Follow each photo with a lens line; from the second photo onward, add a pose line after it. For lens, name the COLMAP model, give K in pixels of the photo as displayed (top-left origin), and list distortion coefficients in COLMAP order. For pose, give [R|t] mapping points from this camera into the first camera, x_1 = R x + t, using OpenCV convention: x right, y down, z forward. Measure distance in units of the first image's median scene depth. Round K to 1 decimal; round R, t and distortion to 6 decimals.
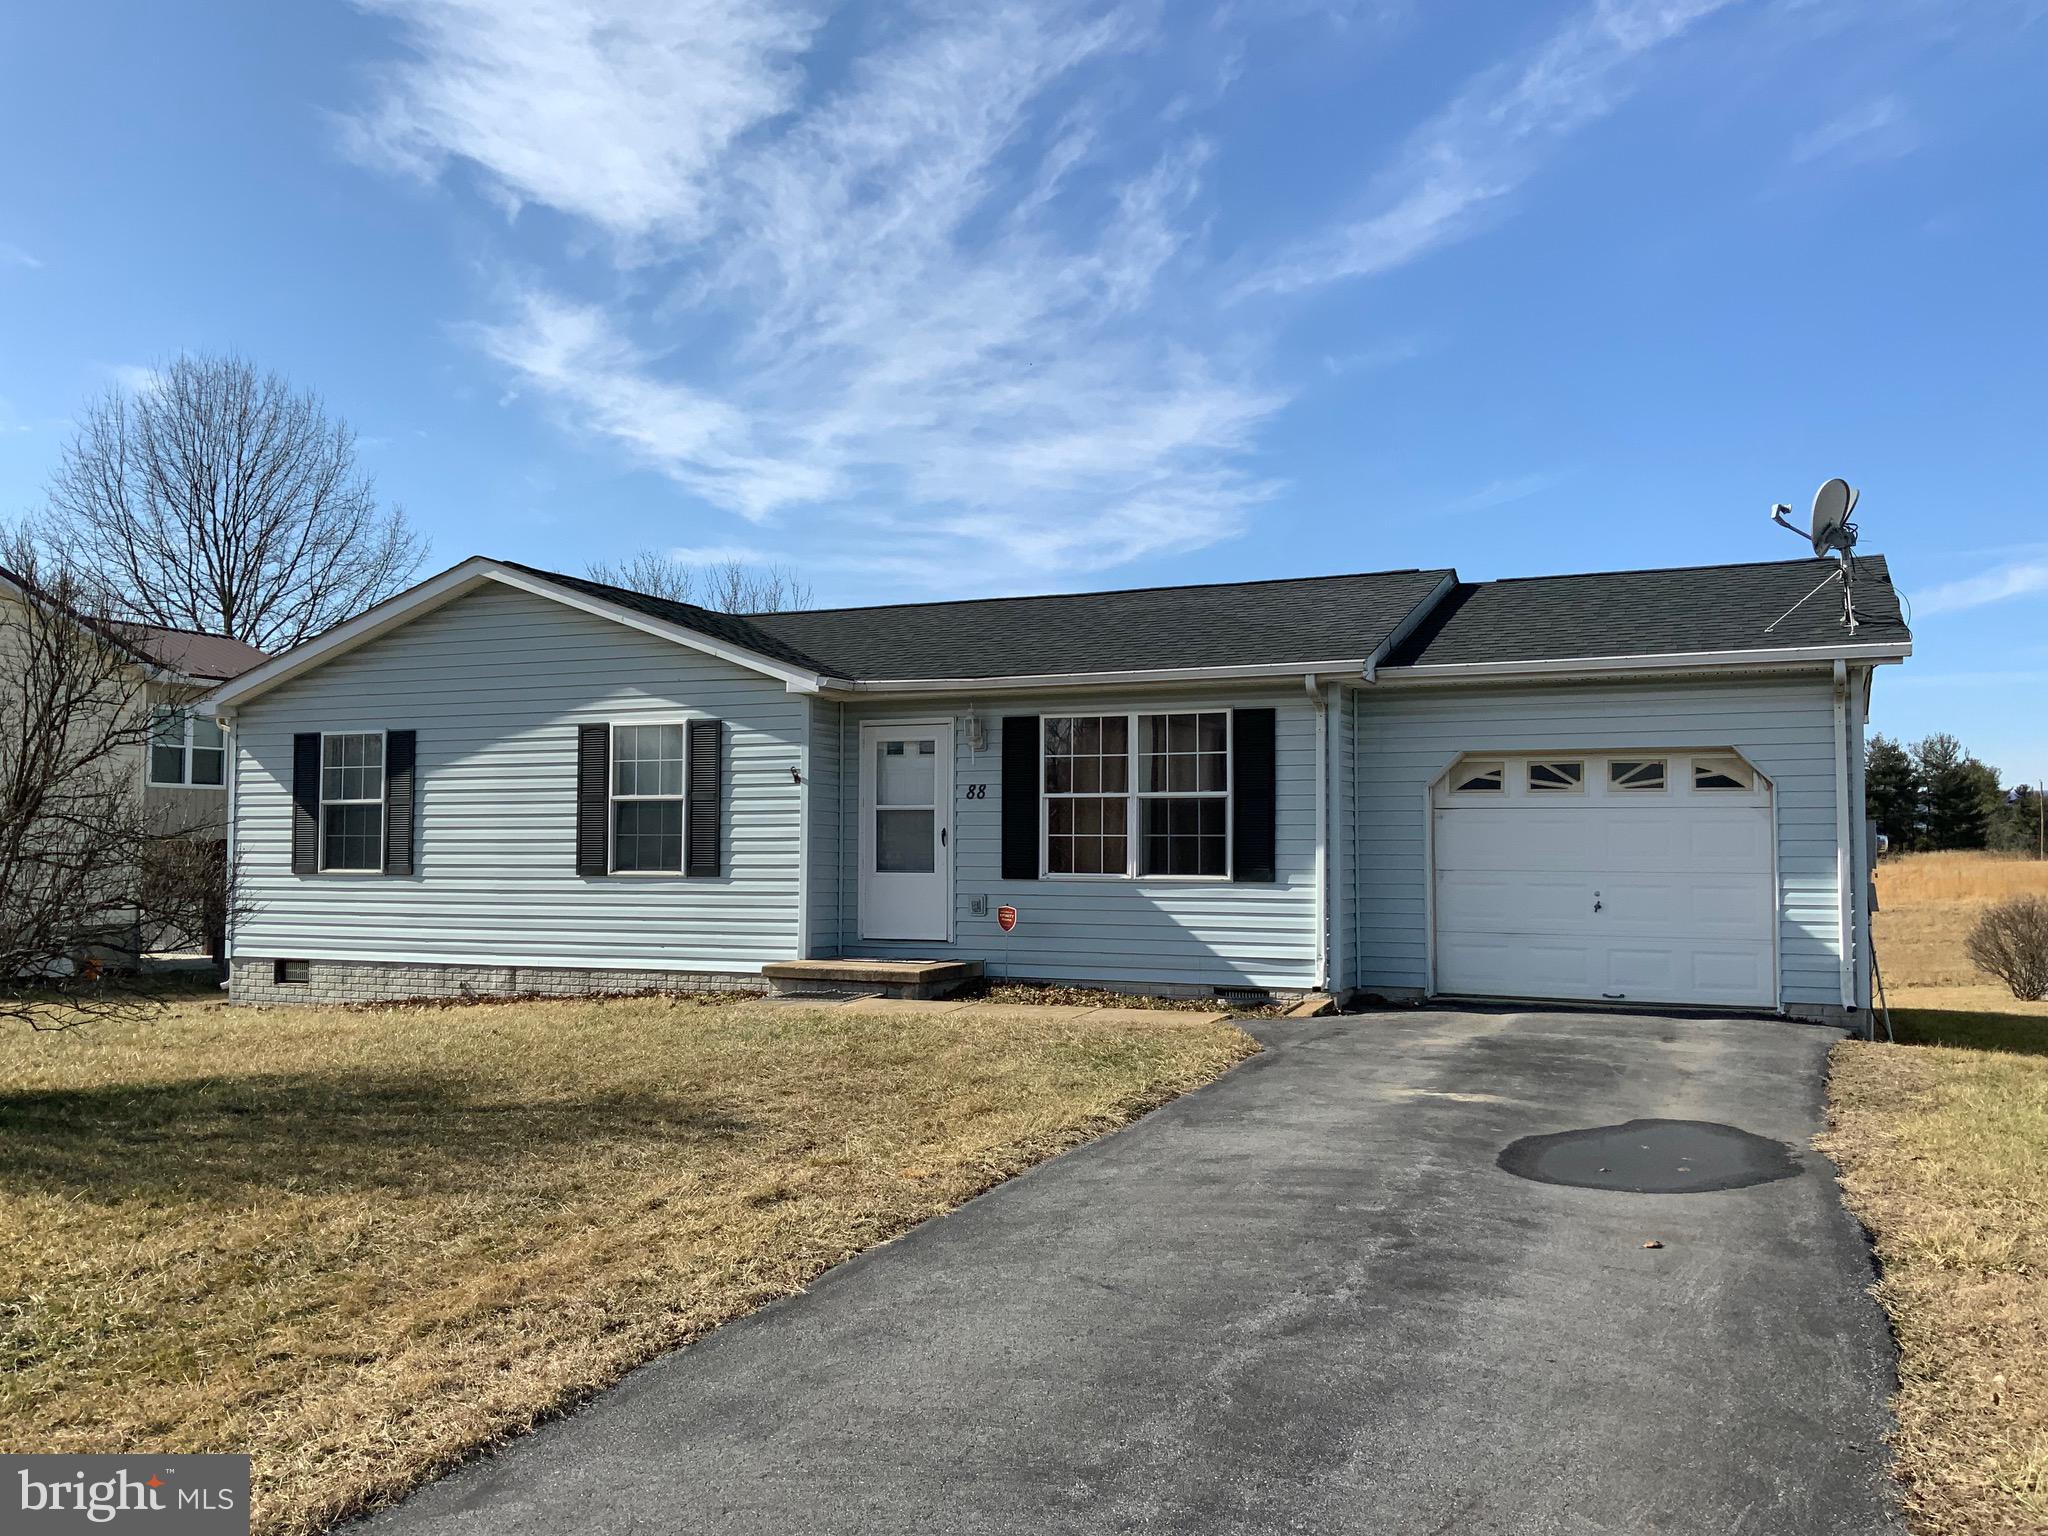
lens RADIAL K [[1692.0, 0, 1024.0], [0, 1692.0, 768.0], [0, 0, 1]] dist [0.132352, -0.232895]
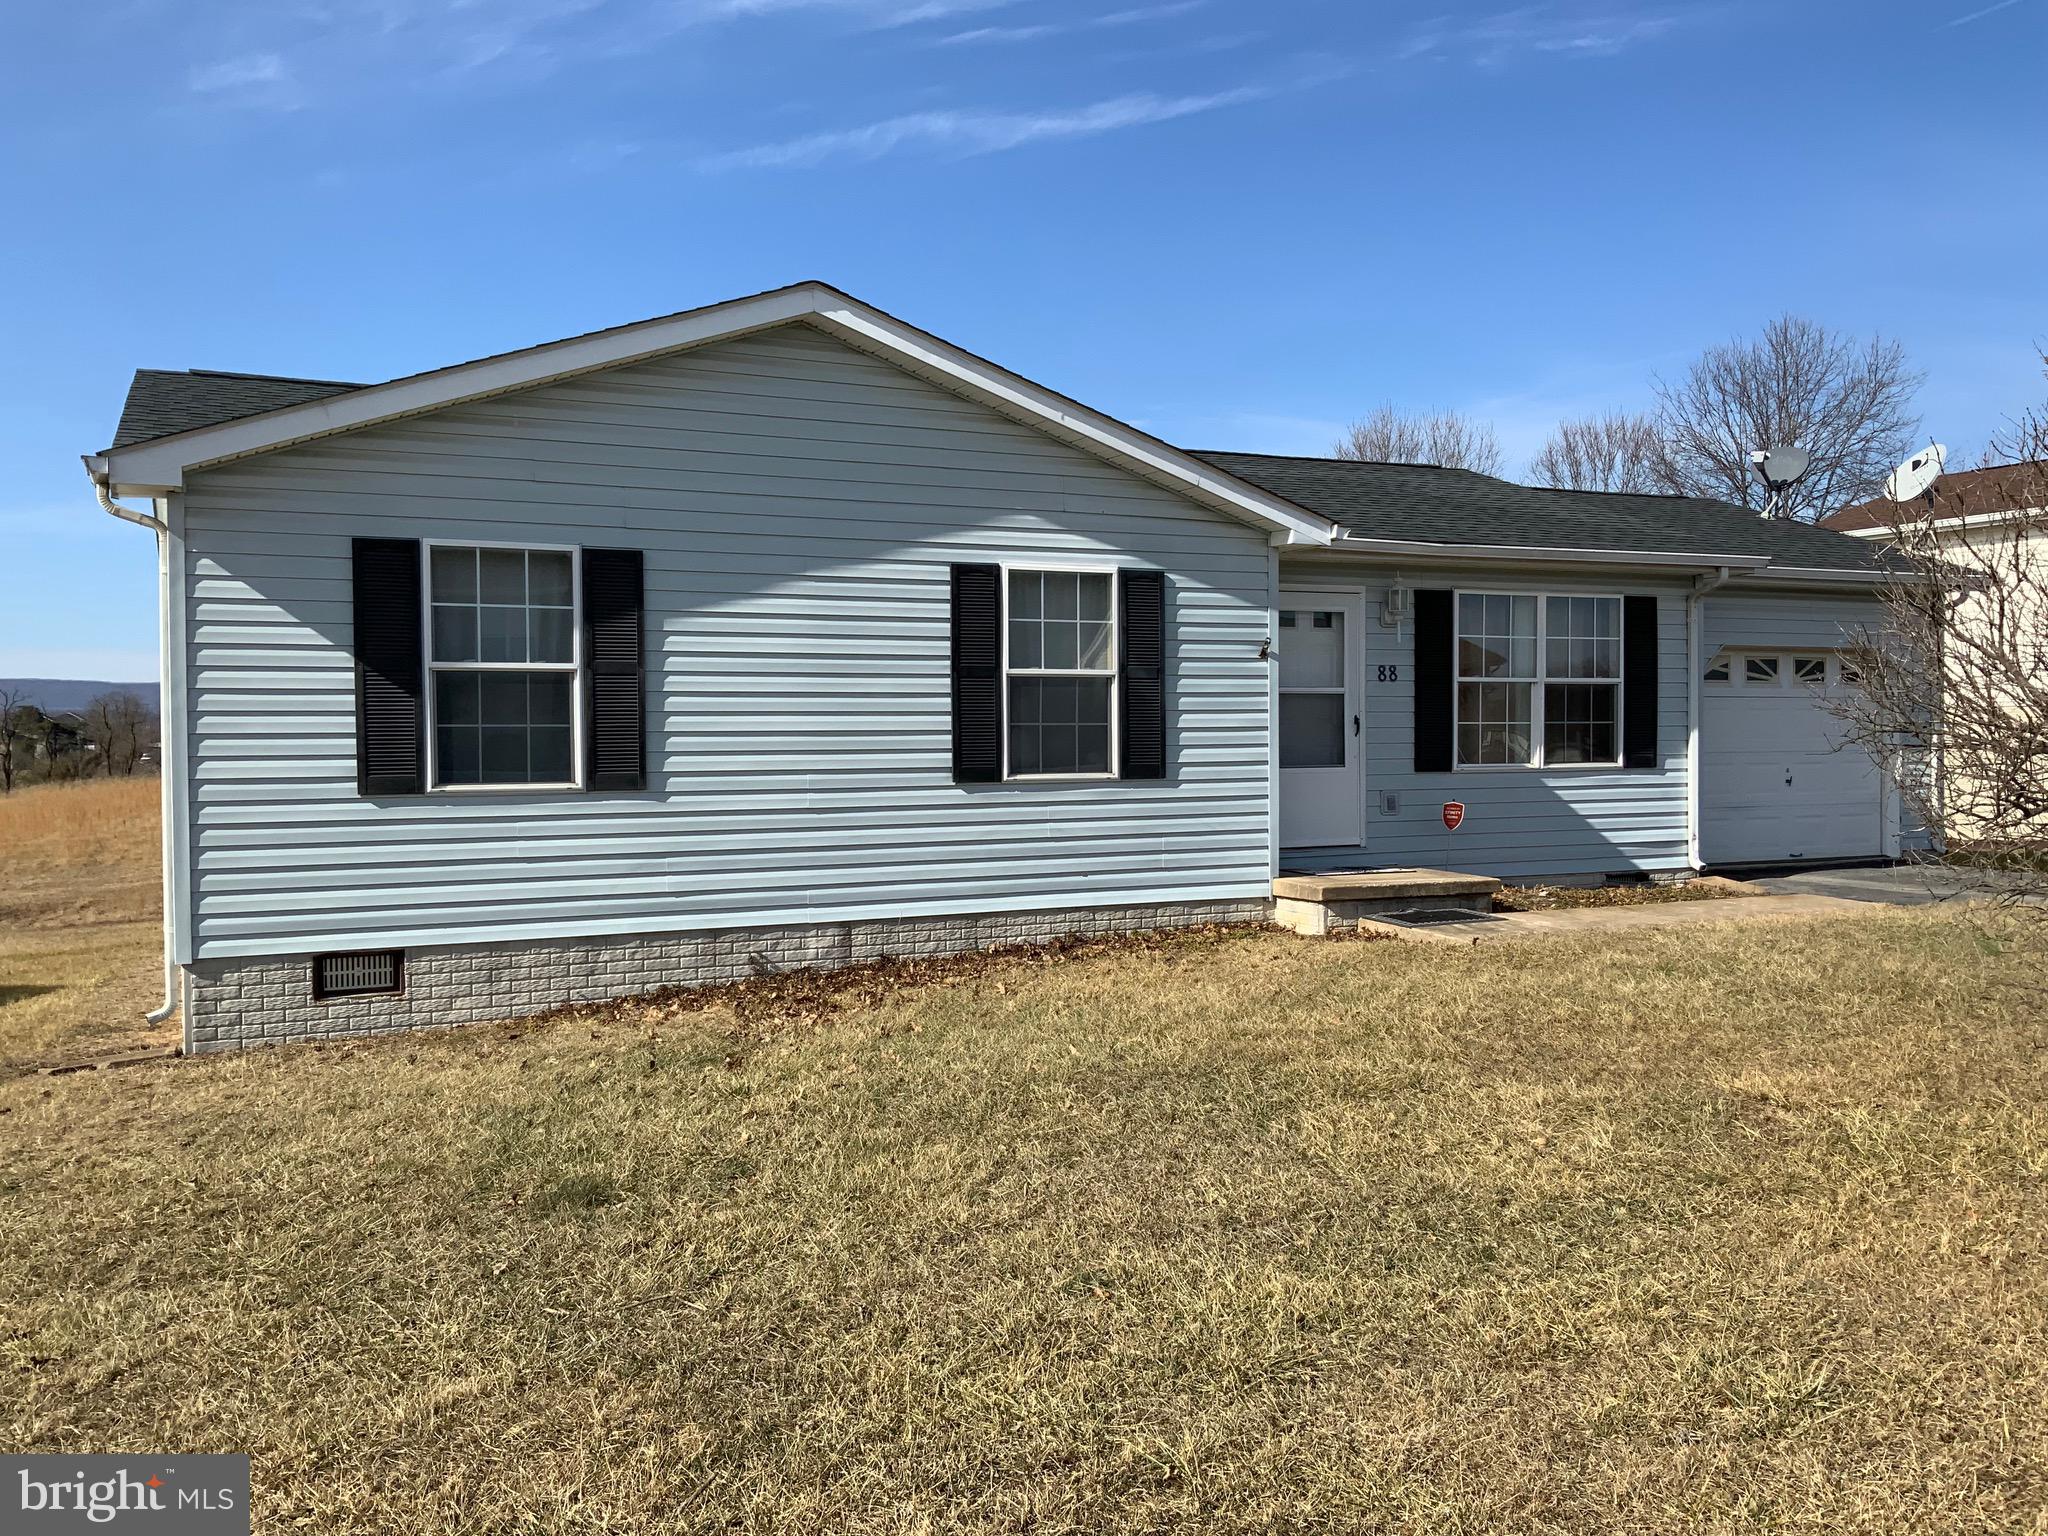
lens RADIAL K [[1692.0, 0, 1024.0], [0, 1692.0, 768.0], [0, 0, 1]] dist [0.132352, -0.232895]
pose [[0.651371, -0.022208, 0.758435, -0.835620], [-0.027173, 0.998248, 0.052567, 0.022131], [-0.758273, -0.054849, 0.649626, 0.582708]]
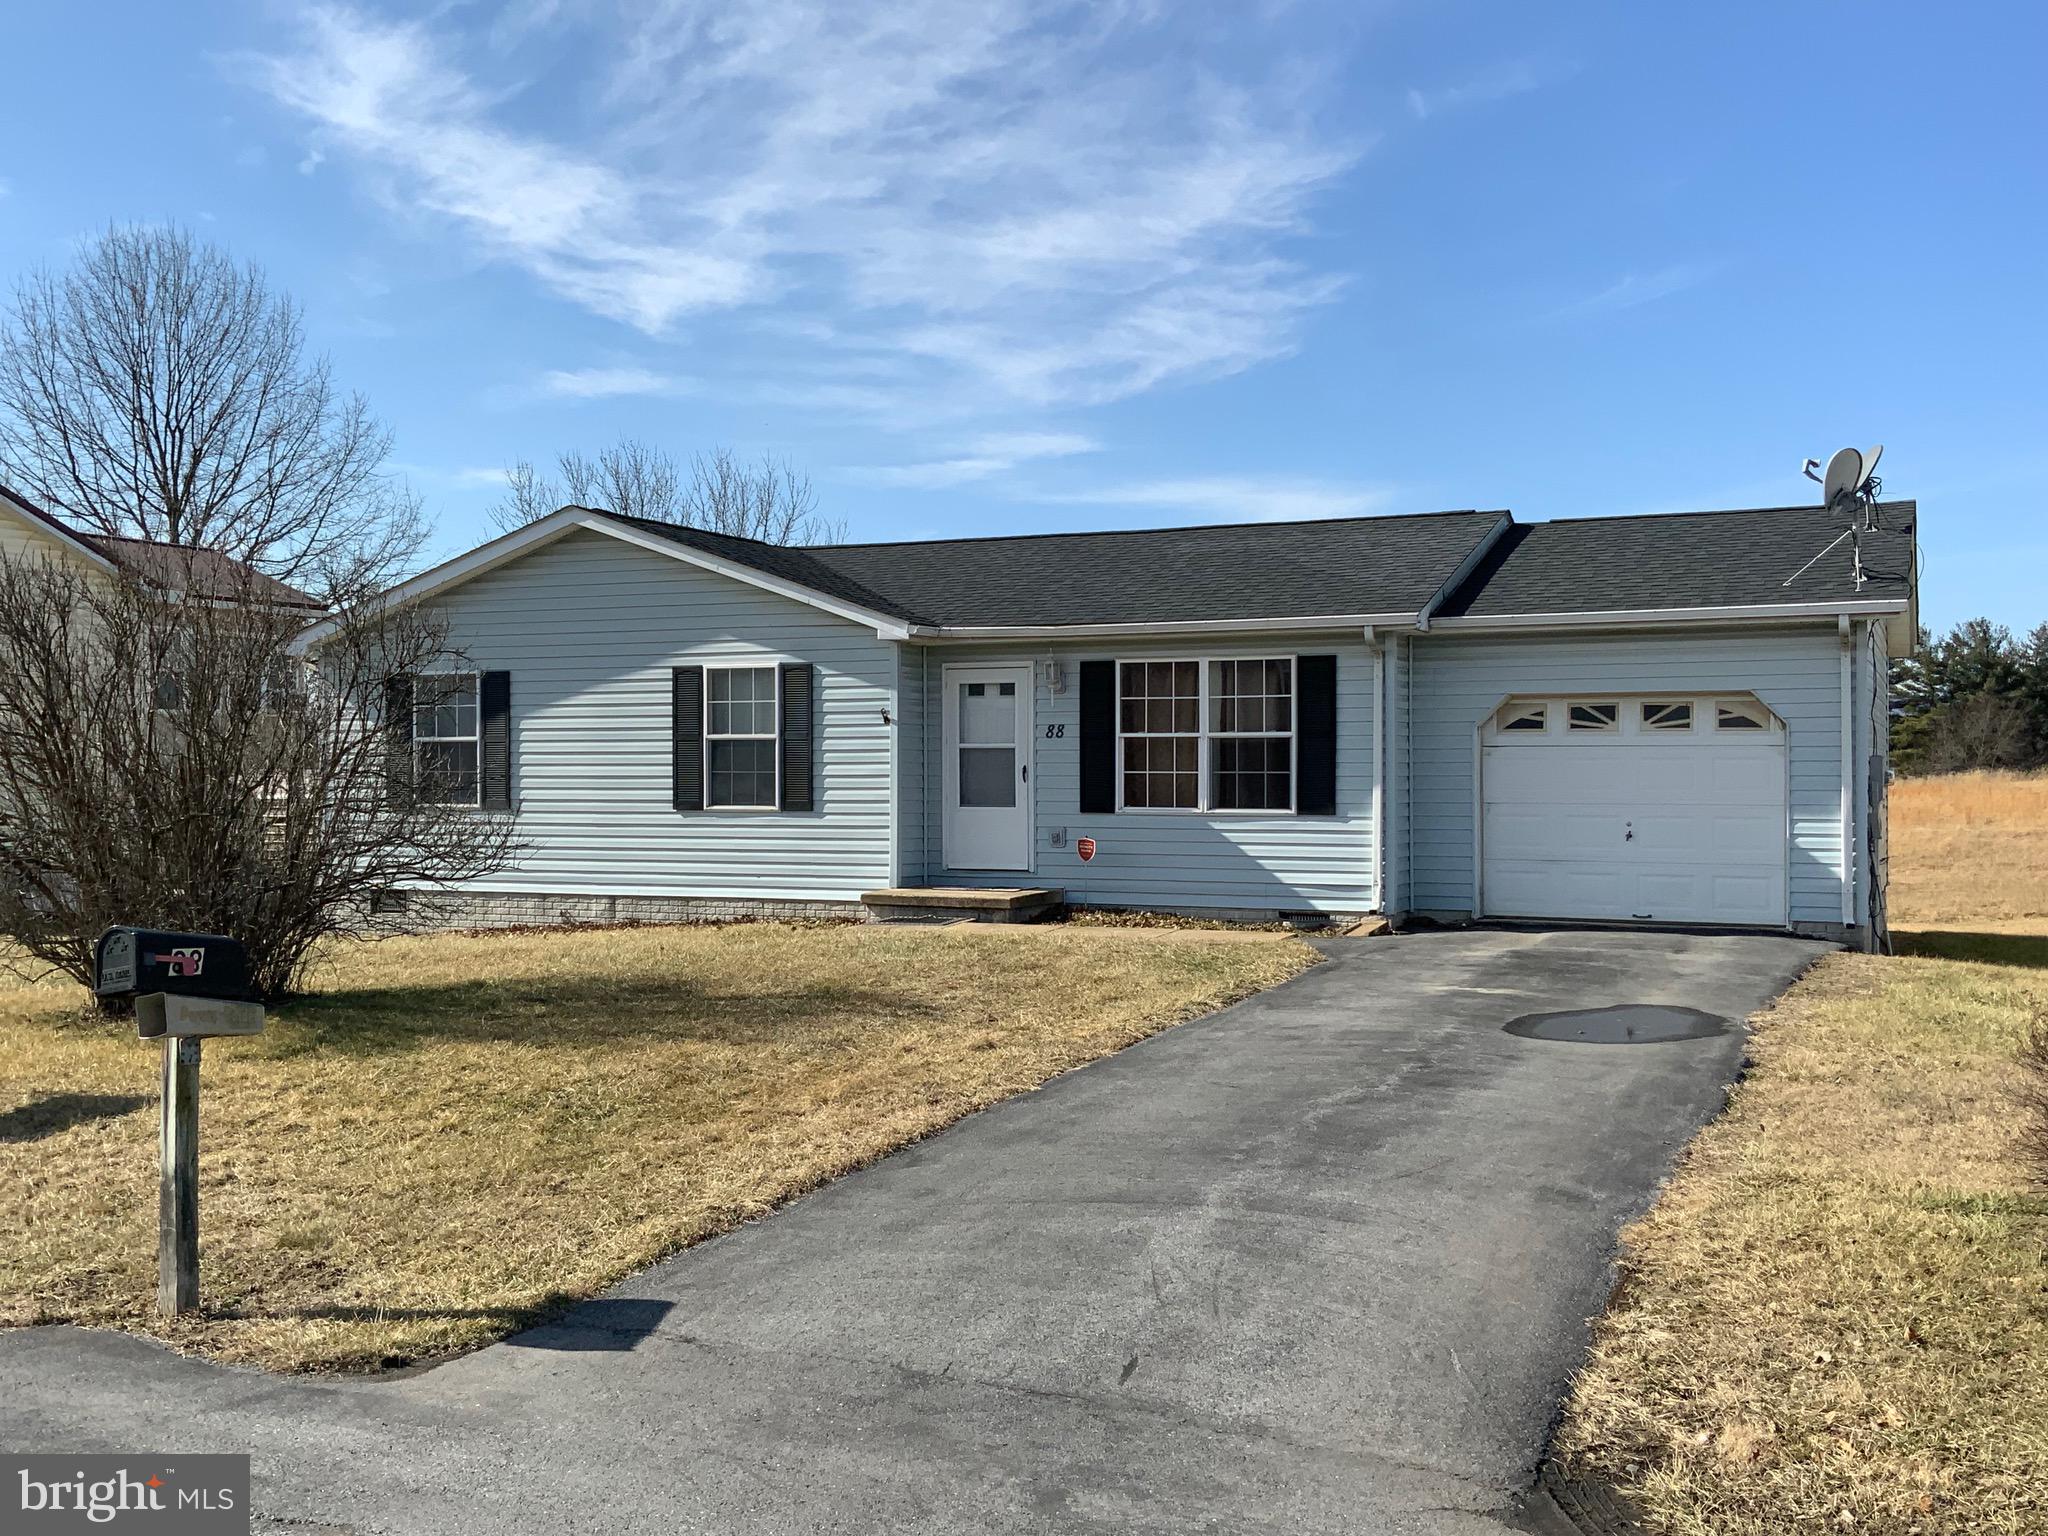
lens RADIAL K [[2061.5, 0, 1024.0], [0, 2061.5, 768.0], [0, 0, 1]] dist [0.102990, -0.005242]
pose [[0.999990, -0.004485, 0.000318, -0.049452], [0.004463, 0.998740, 0.049991, -0.028542], [-0.000542, -0.049989, 0.998750, -0.304906]]
